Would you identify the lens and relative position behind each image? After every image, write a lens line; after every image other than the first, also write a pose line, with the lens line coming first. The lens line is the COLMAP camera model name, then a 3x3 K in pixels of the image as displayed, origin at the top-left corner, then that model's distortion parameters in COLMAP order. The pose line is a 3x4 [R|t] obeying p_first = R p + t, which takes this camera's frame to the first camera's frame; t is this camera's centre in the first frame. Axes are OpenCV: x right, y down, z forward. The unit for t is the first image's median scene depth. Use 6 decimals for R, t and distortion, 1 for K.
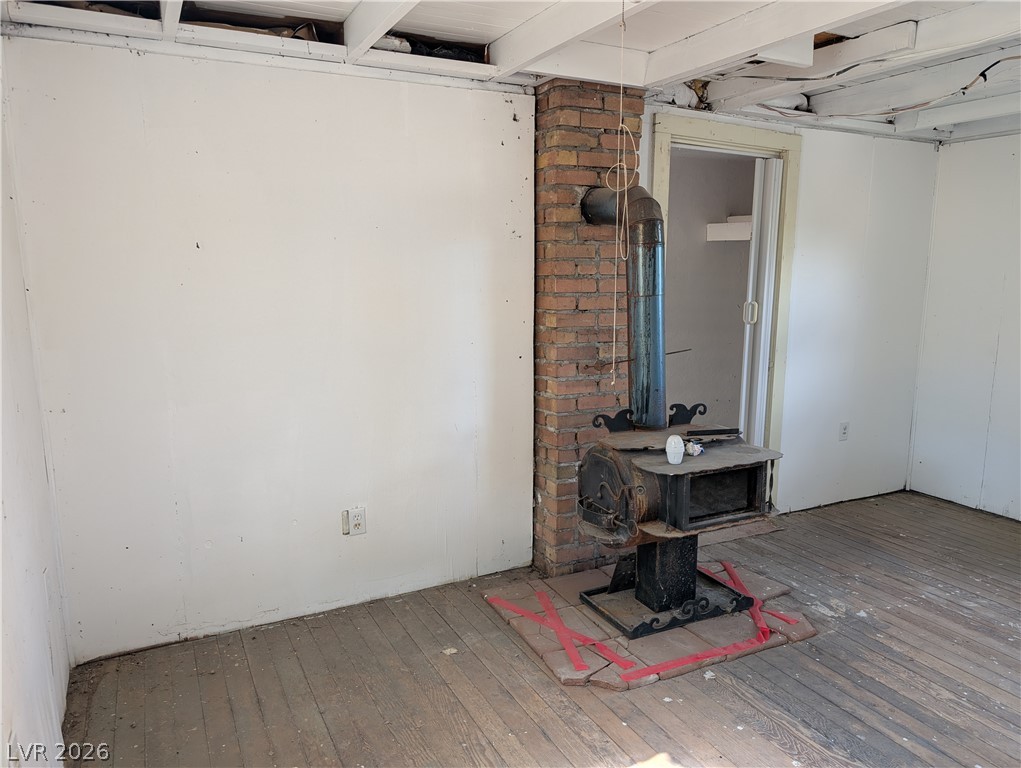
lens RADIAL K [[728.3, 0, 508.1], [0, 728.3, 388.5], [0, 0, 1]] dist [0.018205, -0.019248]
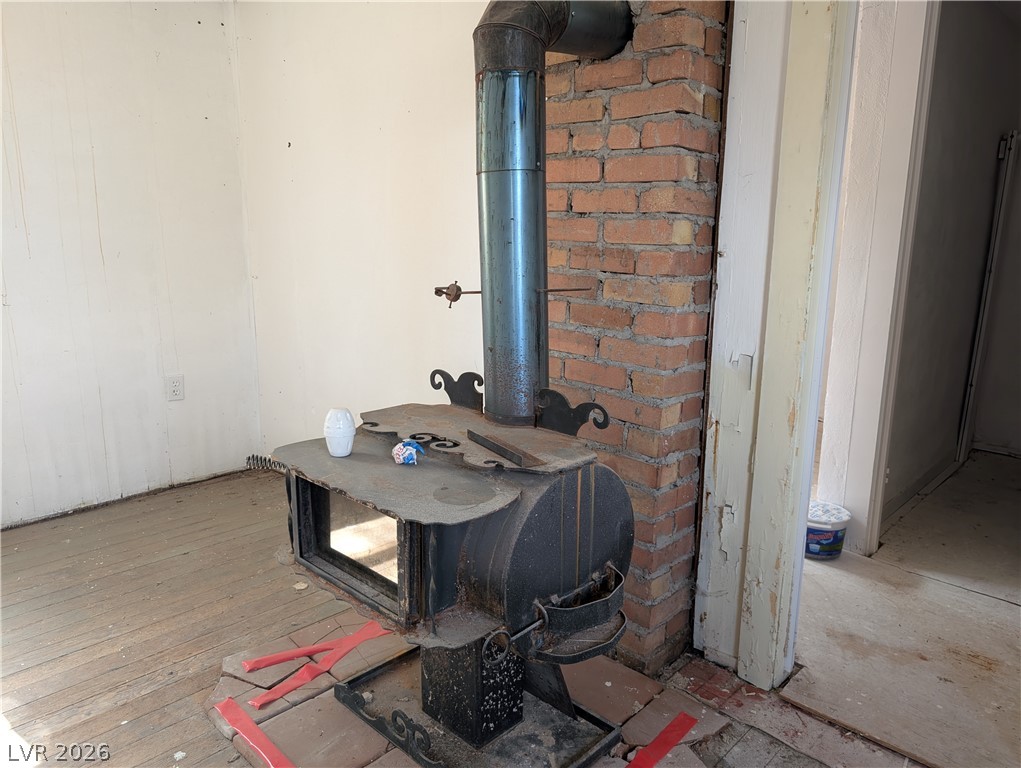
lens RADIAL K [[728.3, 0, 510.0], [0, 728.3, 380.1], [0, 0, 1]] dist [0.018205, -0.019248]
pose [[0.344618, 0.202717, -0.916594, 0.663338], [-0.173514, 0.973337, 0.150029, -0.055082], [0.922568, 0.107339, 0.370604, 0.751265]]
